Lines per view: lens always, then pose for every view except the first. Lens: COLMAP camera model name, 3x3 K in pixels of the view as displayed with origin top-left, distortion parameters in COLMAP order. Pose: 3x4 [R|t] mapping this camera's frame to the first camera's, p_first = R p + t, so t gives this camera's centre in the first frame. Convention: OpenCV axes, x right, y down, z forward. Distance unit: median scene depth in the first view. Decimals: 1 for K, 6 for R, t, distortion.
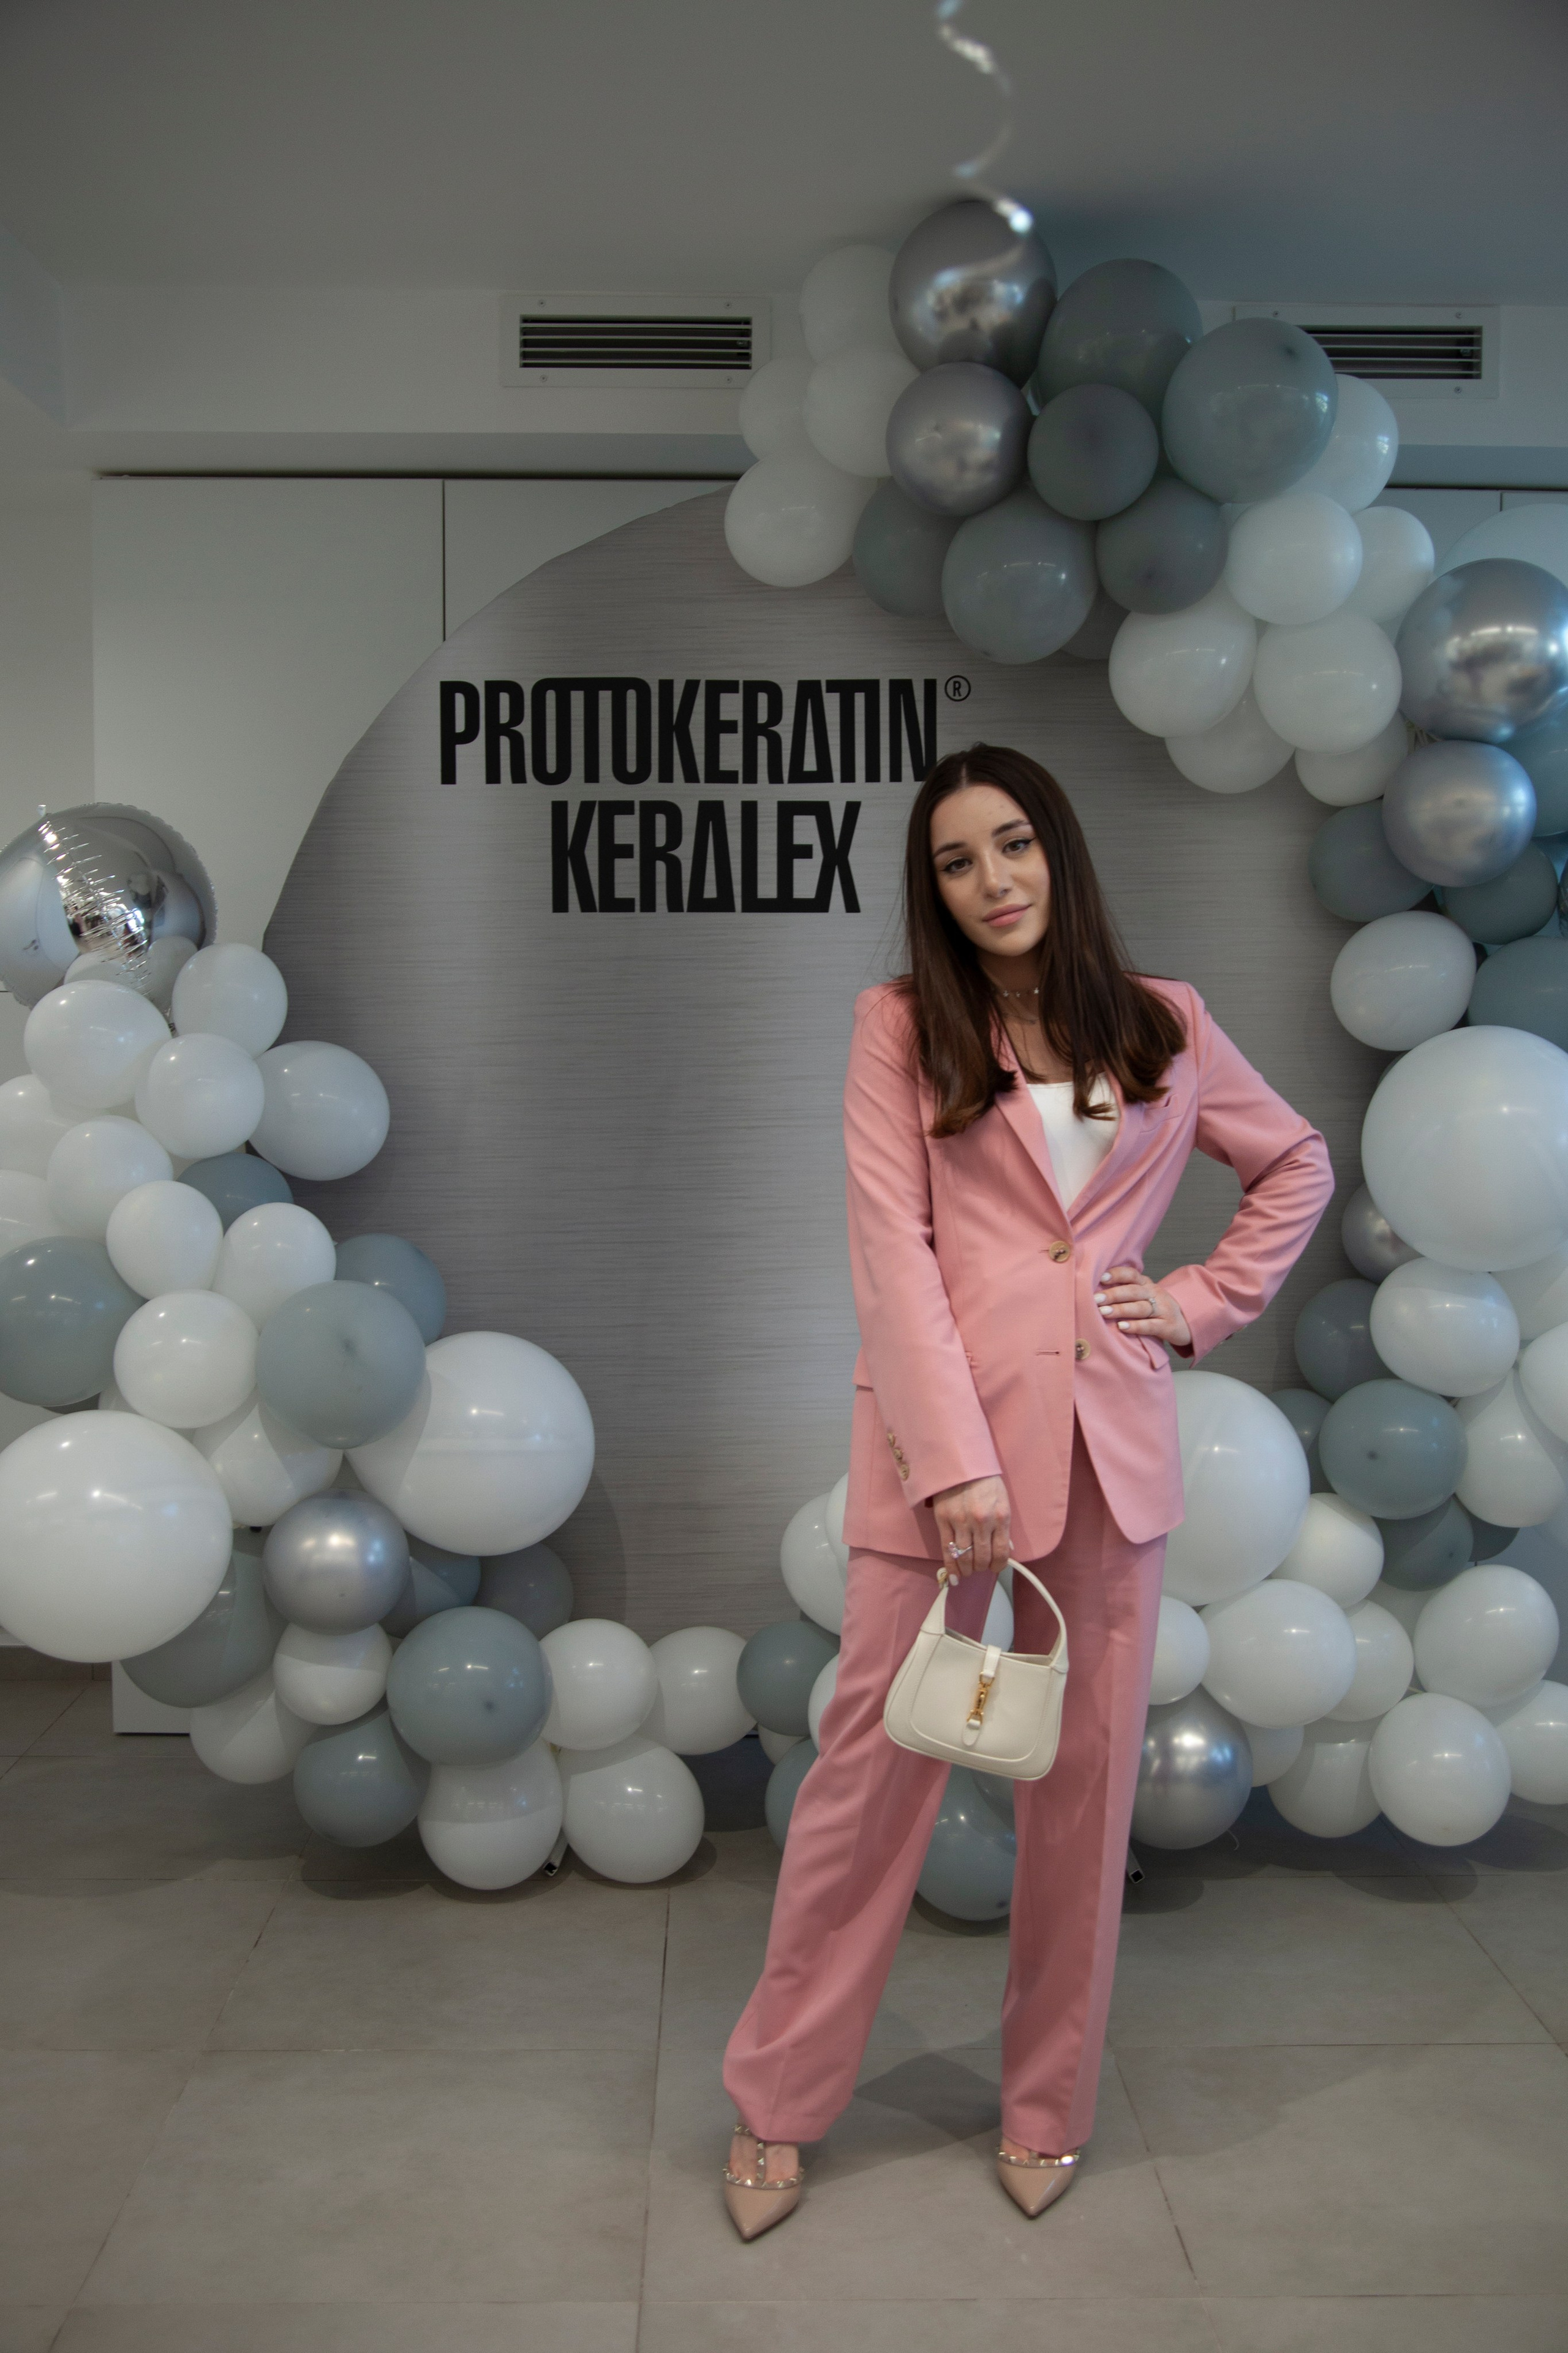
lens RADIAL K [[2349.5, 0, 771.8], [0, 2349.5, 1186.5], [0, 0, 1]] dist [-0.043452, 0.000000]
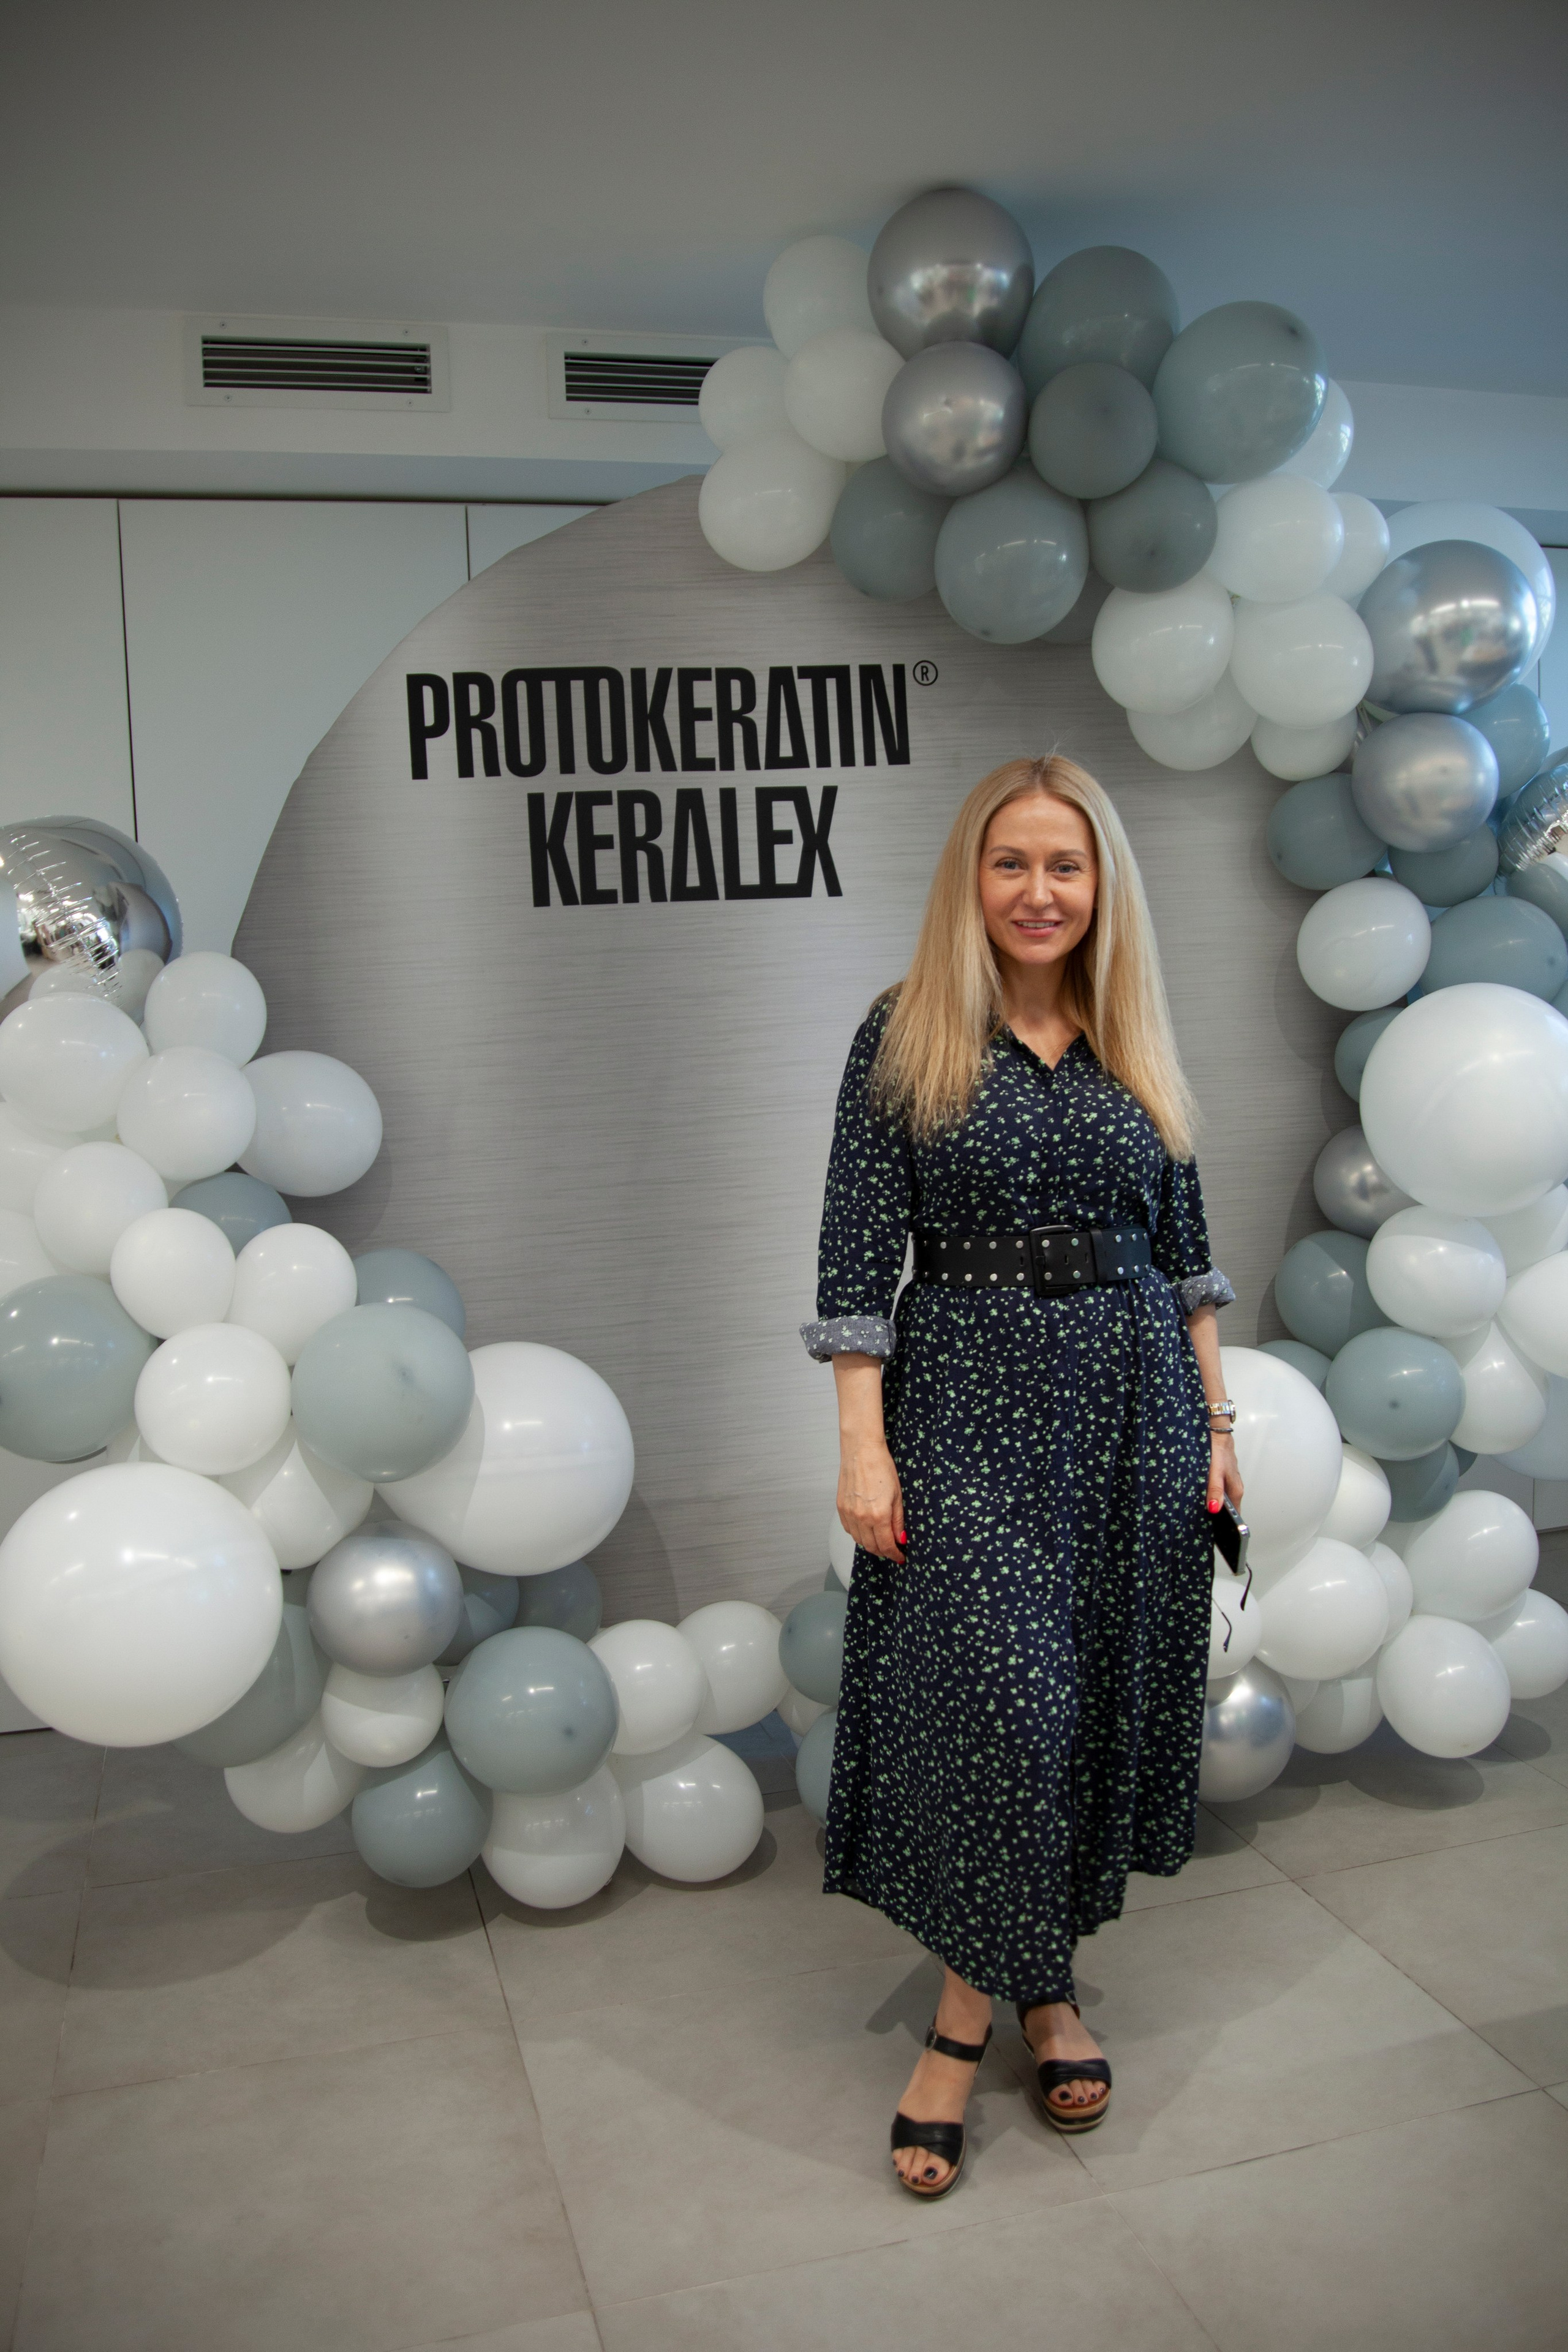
lens RADIAL K [[1944.2, 0, 783.2], [0, 1944.2, 1157.5], [0, 0, 1]] dist [-0.118056, 0.040389]
pose [[0.982678, -0.057416, 0.176202, -0.140041], [0.056877, 0.998348, 0.008112, -0.013312], [-0.176377, 0.002050, 0.984321, 0.189097]]
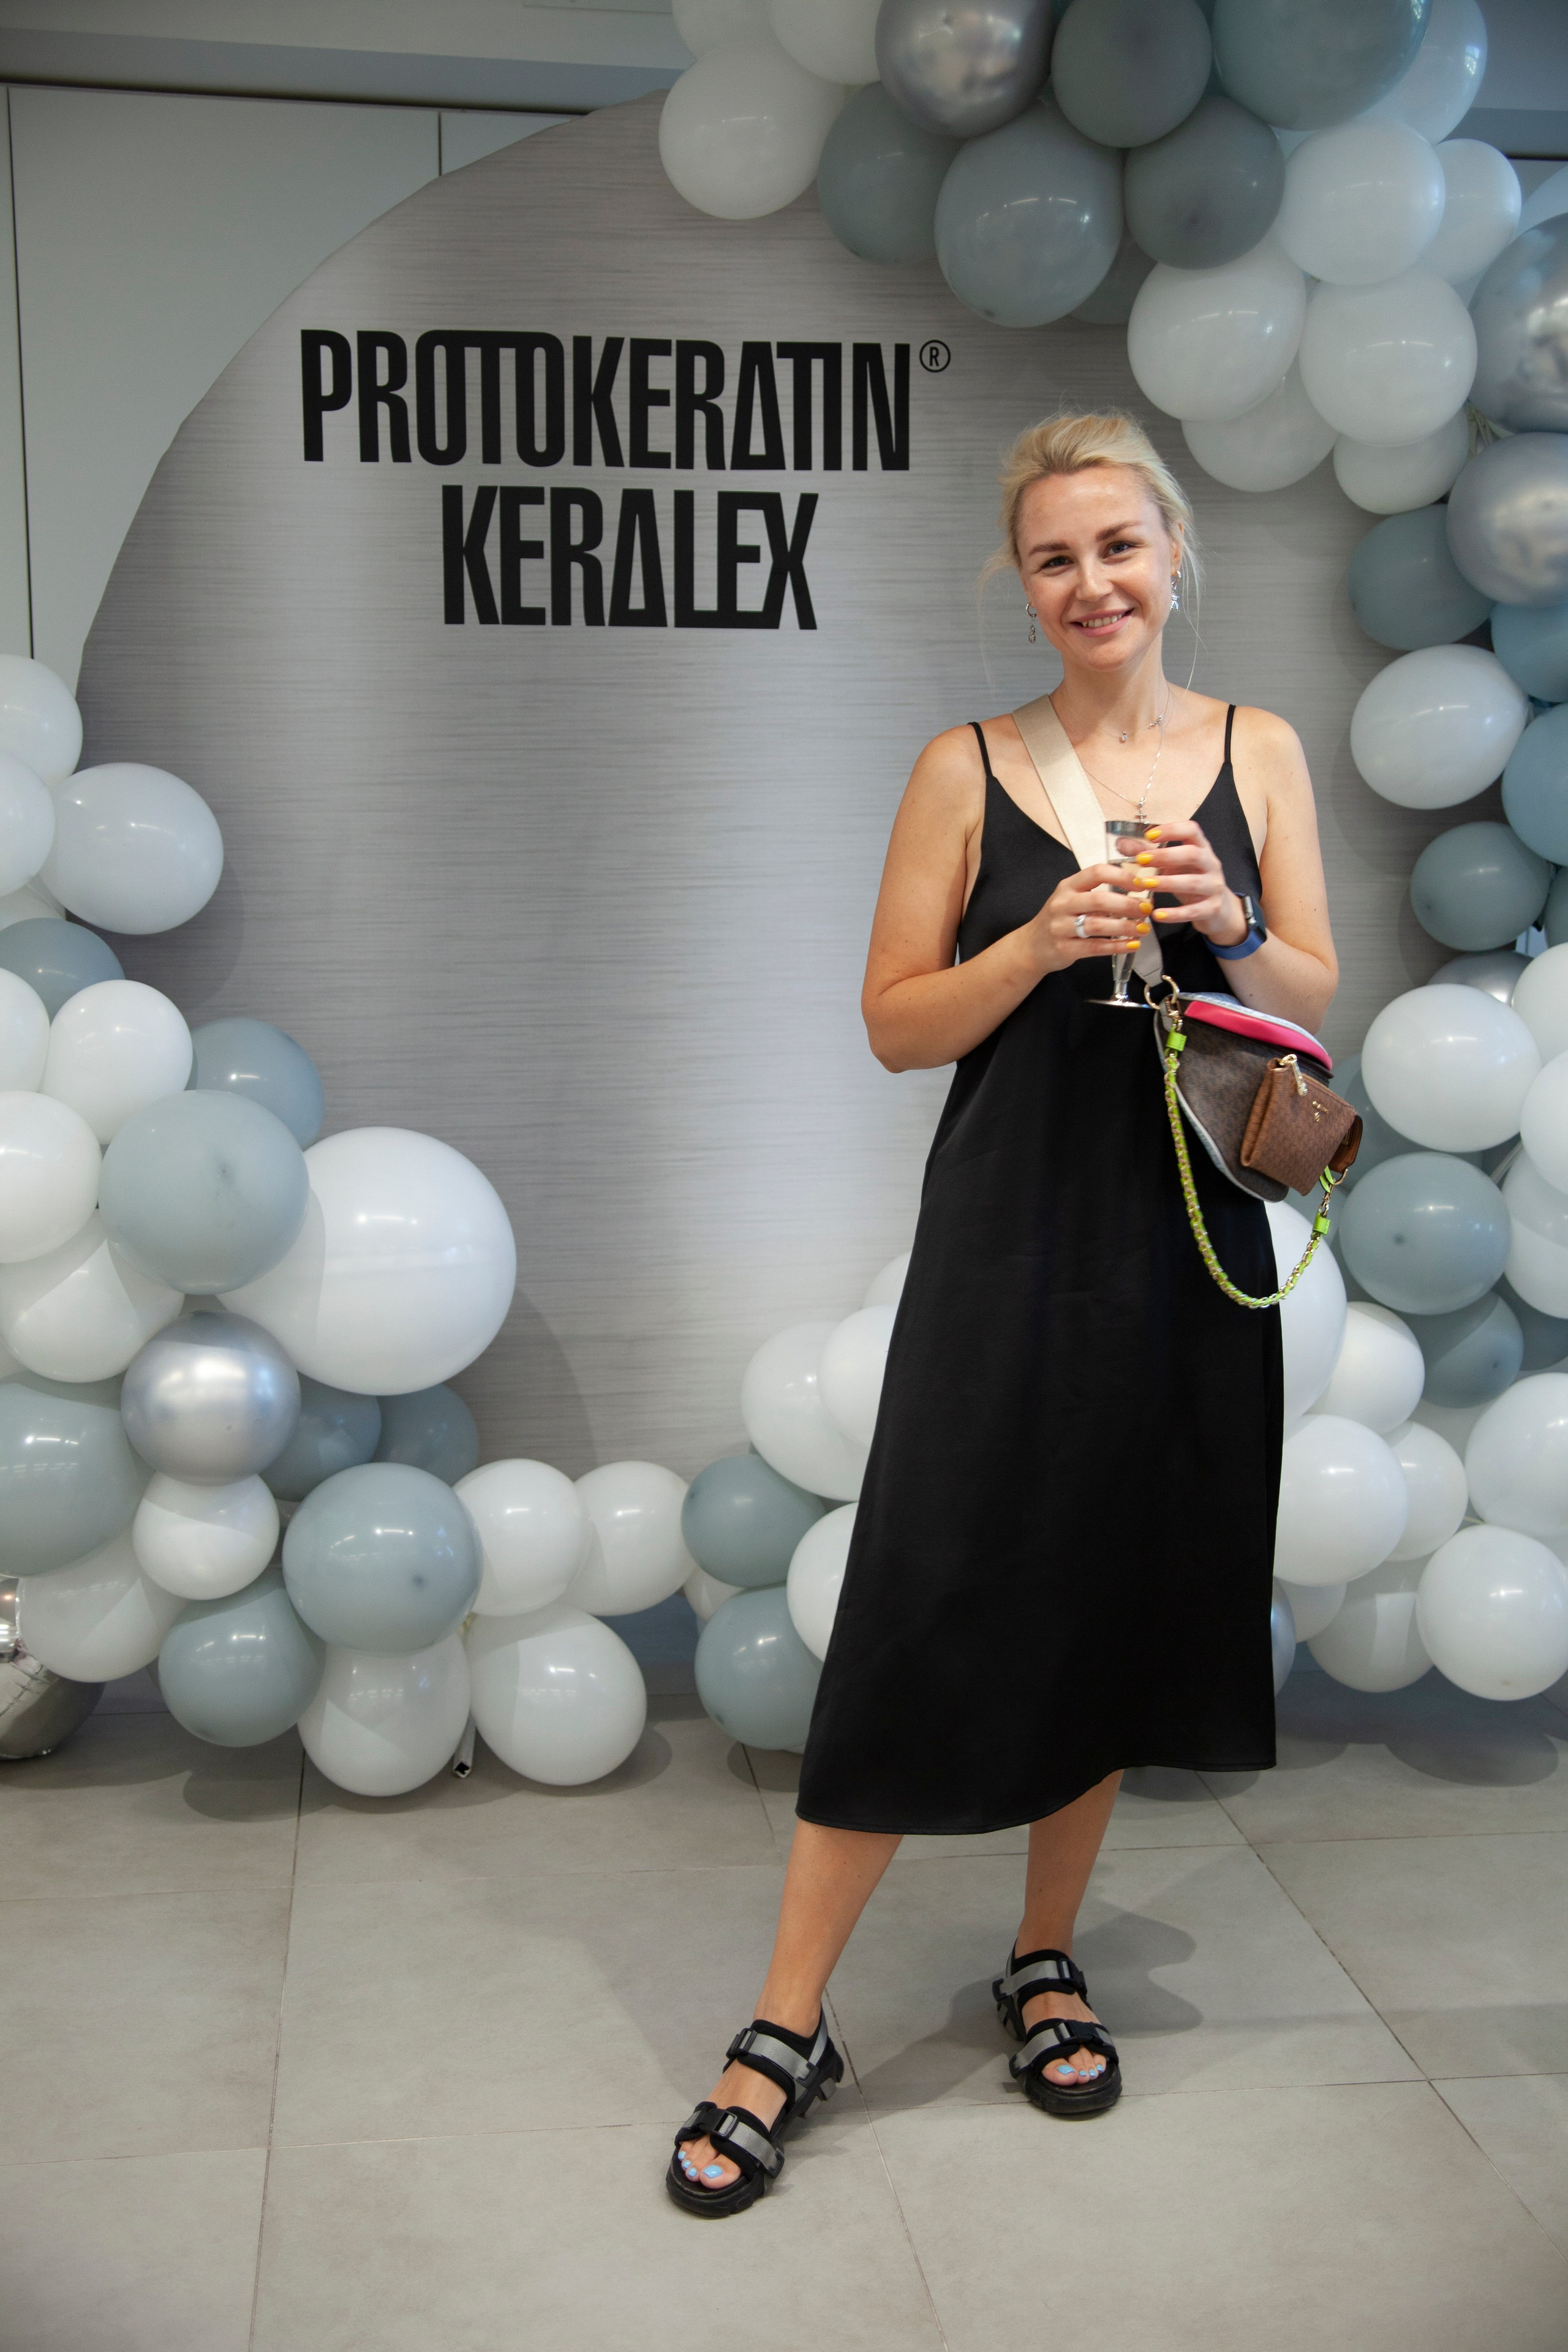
lens RADIAL K [[2668.5, 0, 784.1], [0, 2668.5, 1178.8], [0, 0, 1]] dist [0.026002, 0.000000]
pose [[0.993369, -0.009295, 0.114597, -0.084784], [-0.000276, 0.996531, 0.083222, -0.001047], [-0.114973, -0.082702, 0.989920, 0.044071]]
